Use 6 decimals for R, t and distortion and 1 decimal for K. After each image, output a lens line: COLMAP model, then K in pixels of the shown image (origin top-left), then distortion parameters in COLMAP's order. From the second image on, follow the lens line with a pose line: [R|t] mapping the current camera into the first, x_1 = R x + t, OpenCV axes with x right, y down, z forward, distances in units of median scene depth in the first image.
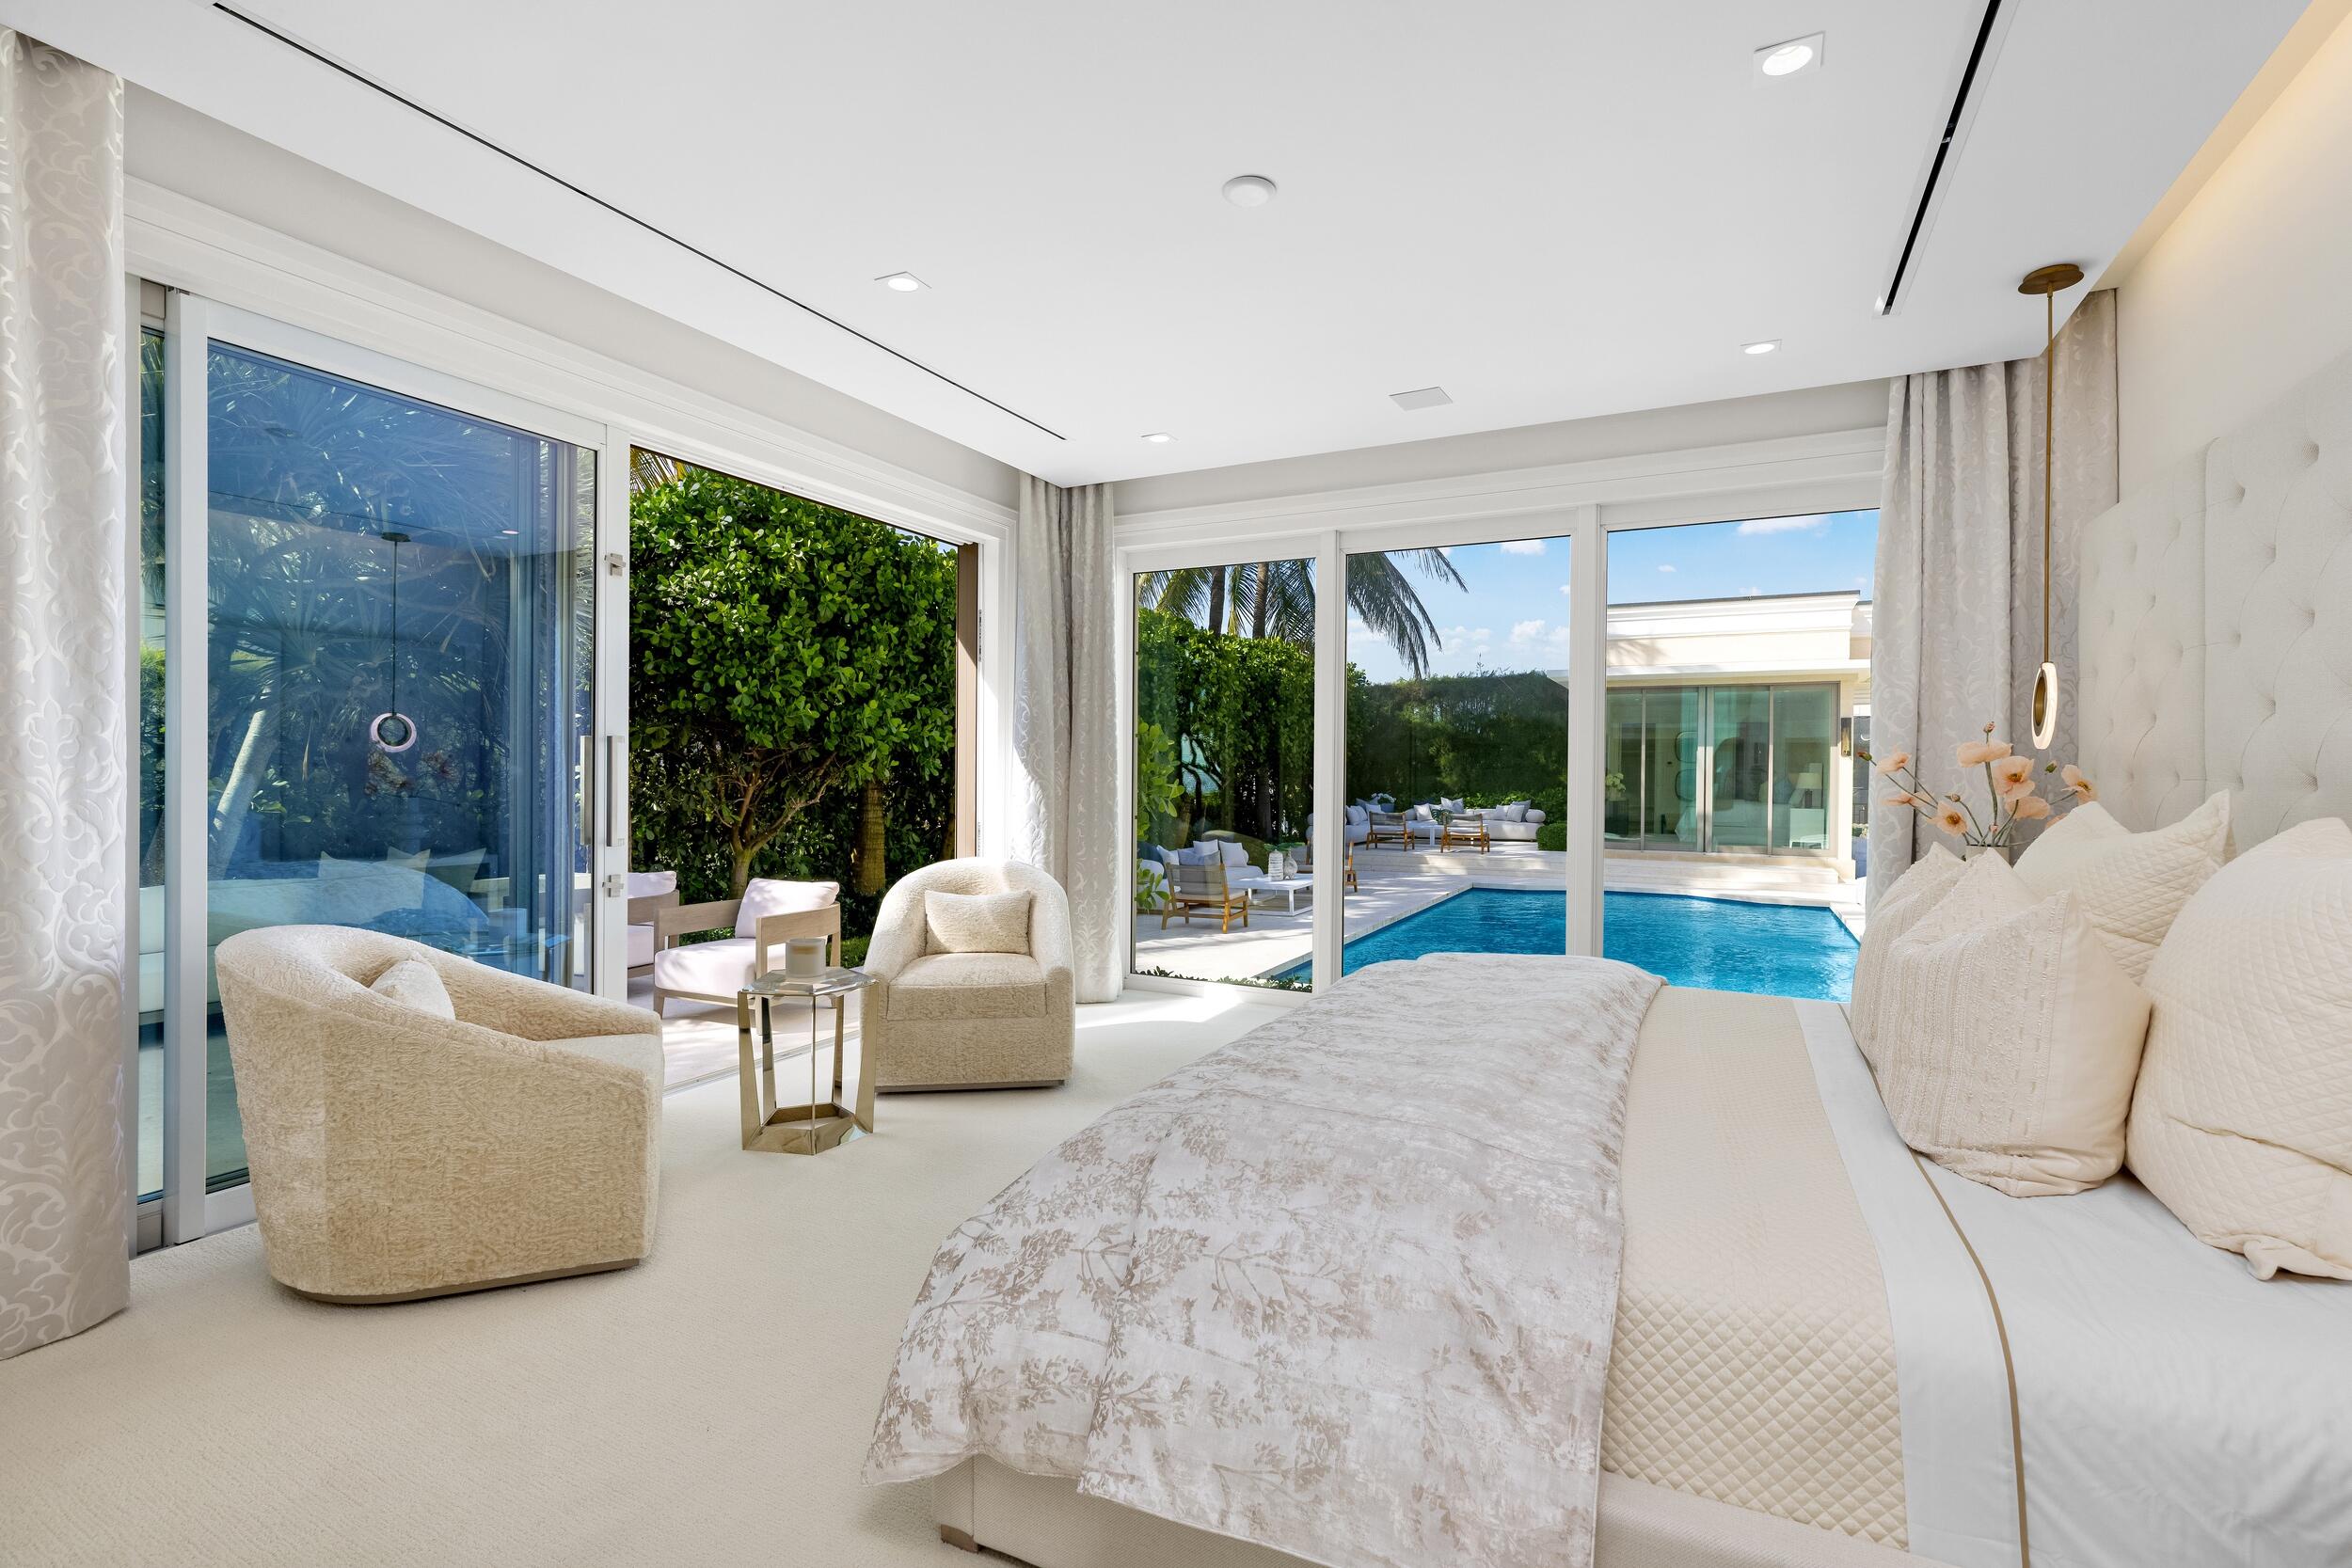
lens RADIAL K [[1075.1, 0, 1184.8], [0, 1075.1, 777.6], [0, 0, 1]] dist [-0.003840, -0.000241]
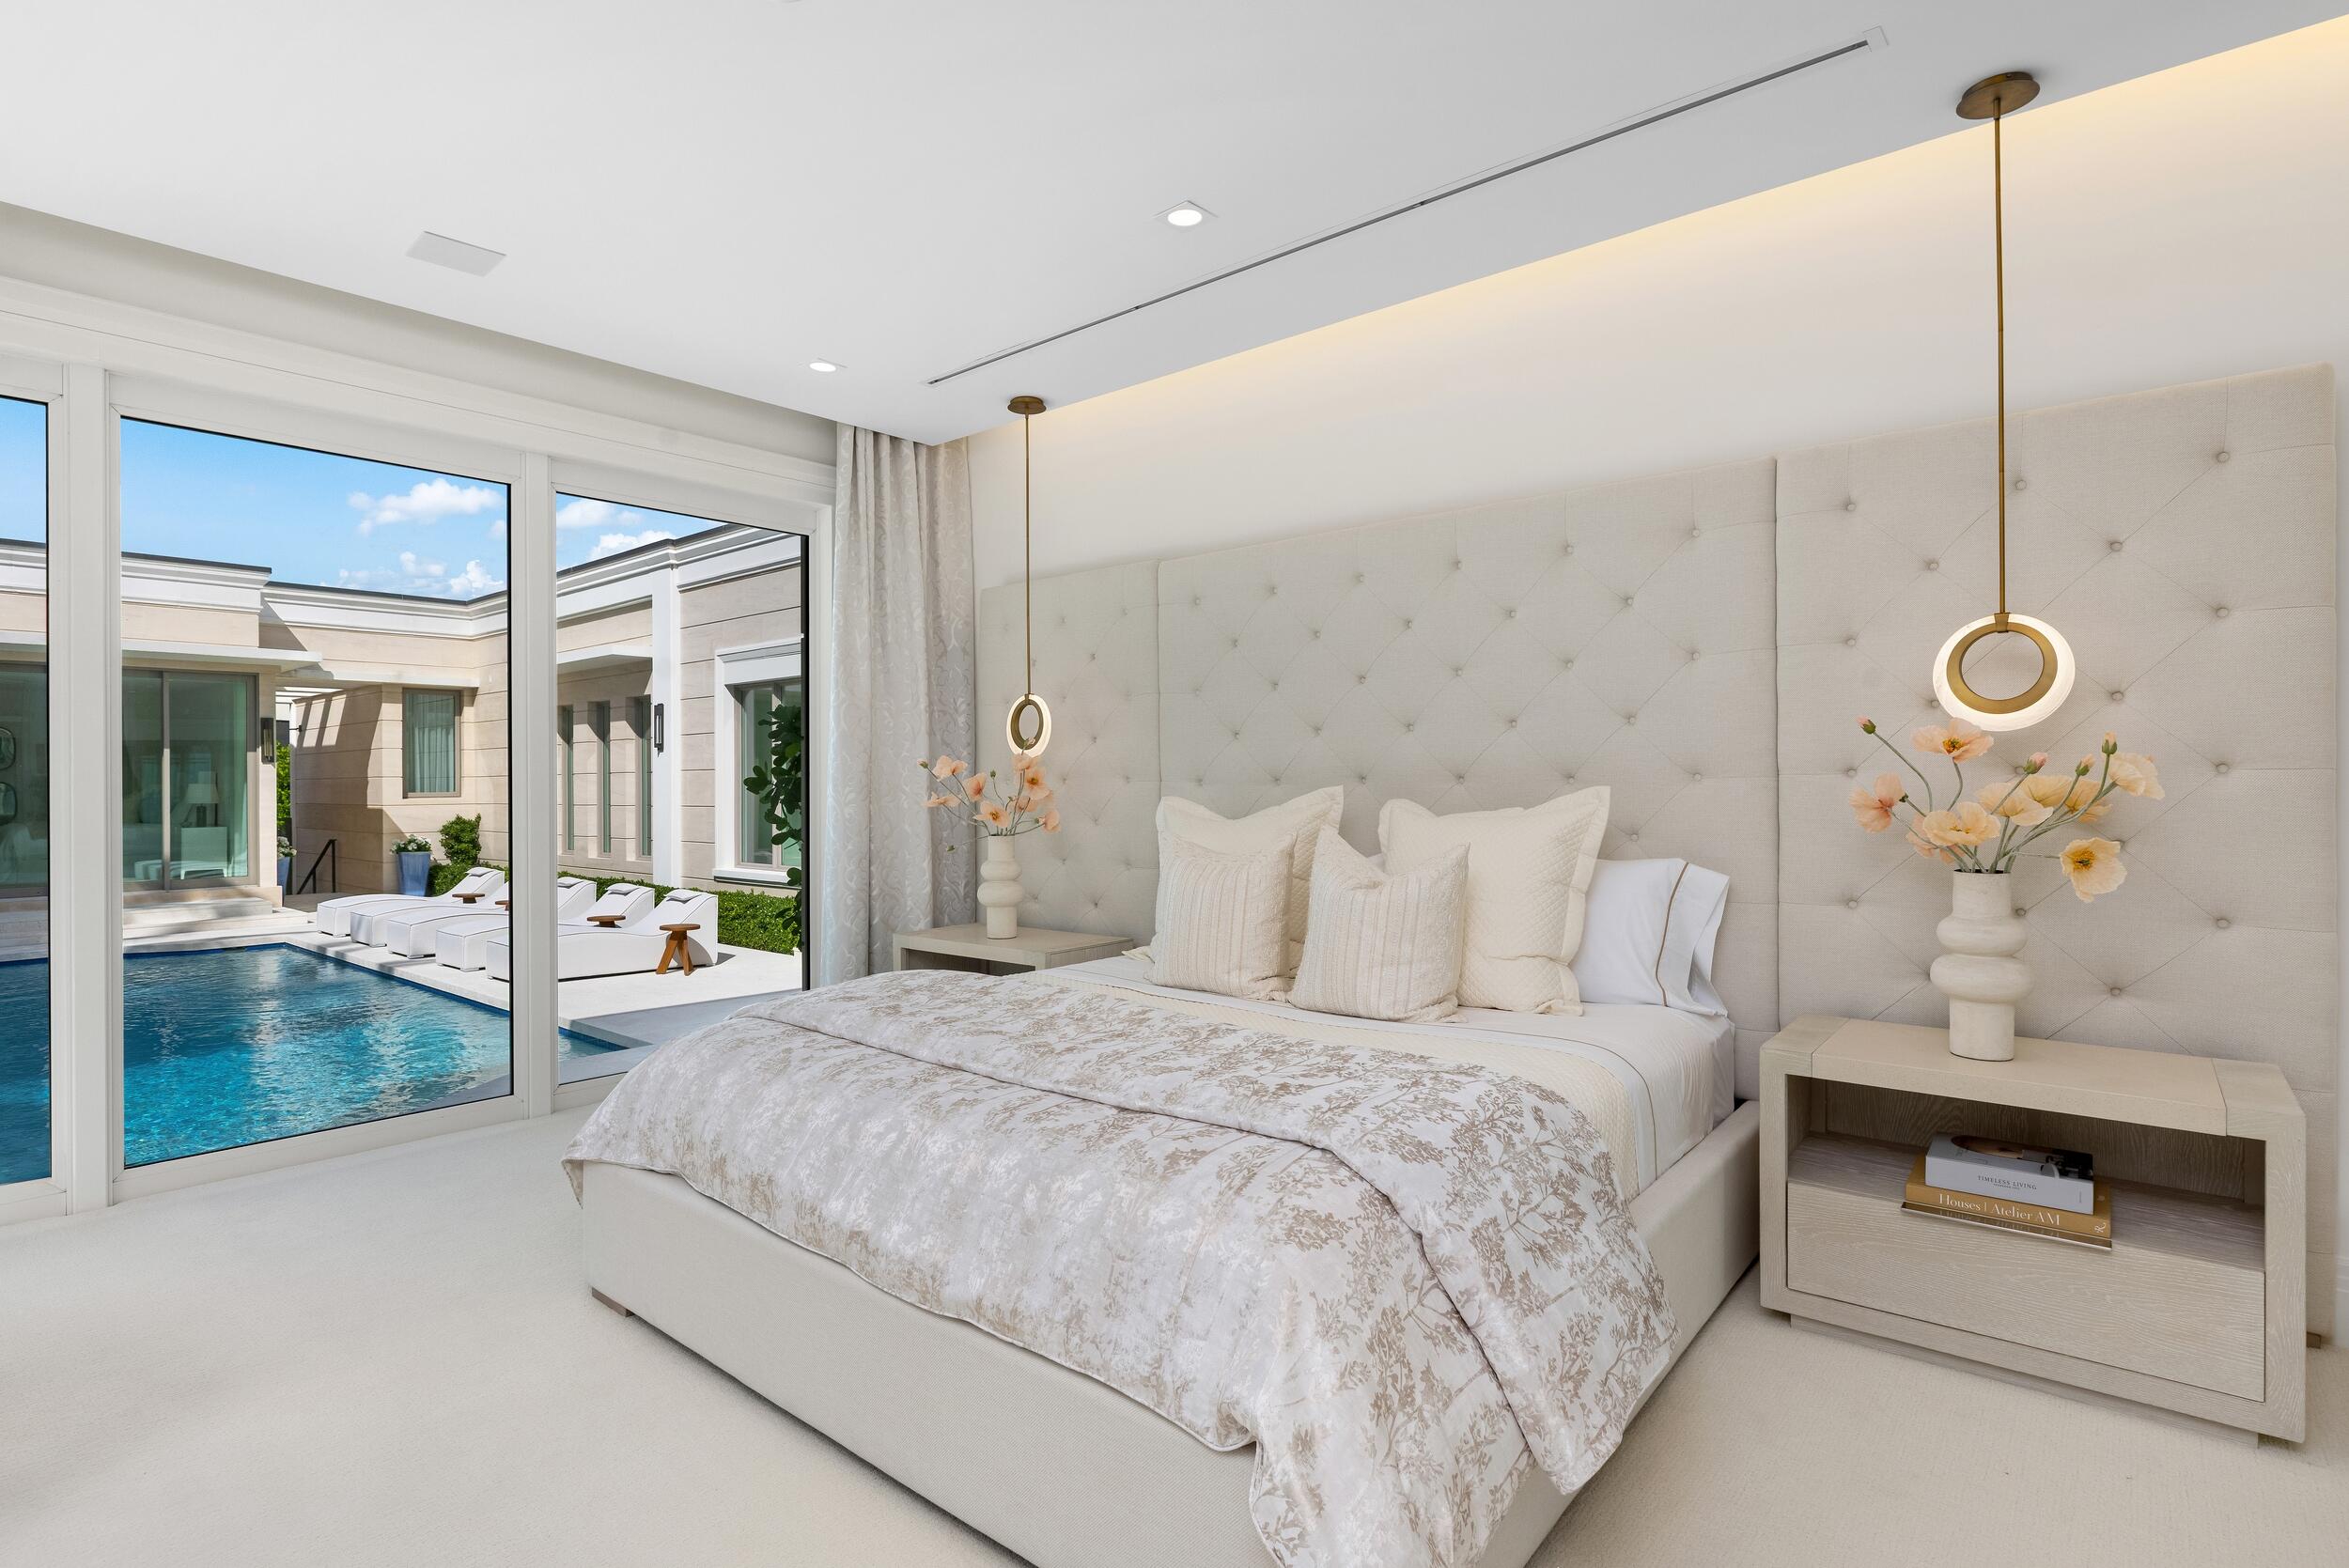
lens RADIAL K [[1164.1, 0, 1177.8], [0, 1164.1, 776.1], [0, 0, 1]] dist [-0.004216, -0.000125]
pose [[0.243969, -0.008549, 0.969745, -0.436974], [0.017022, 0.999845, 0.004532, -0.006782], [-0.969634, 0.015401, 0.244077, 0.380822]]
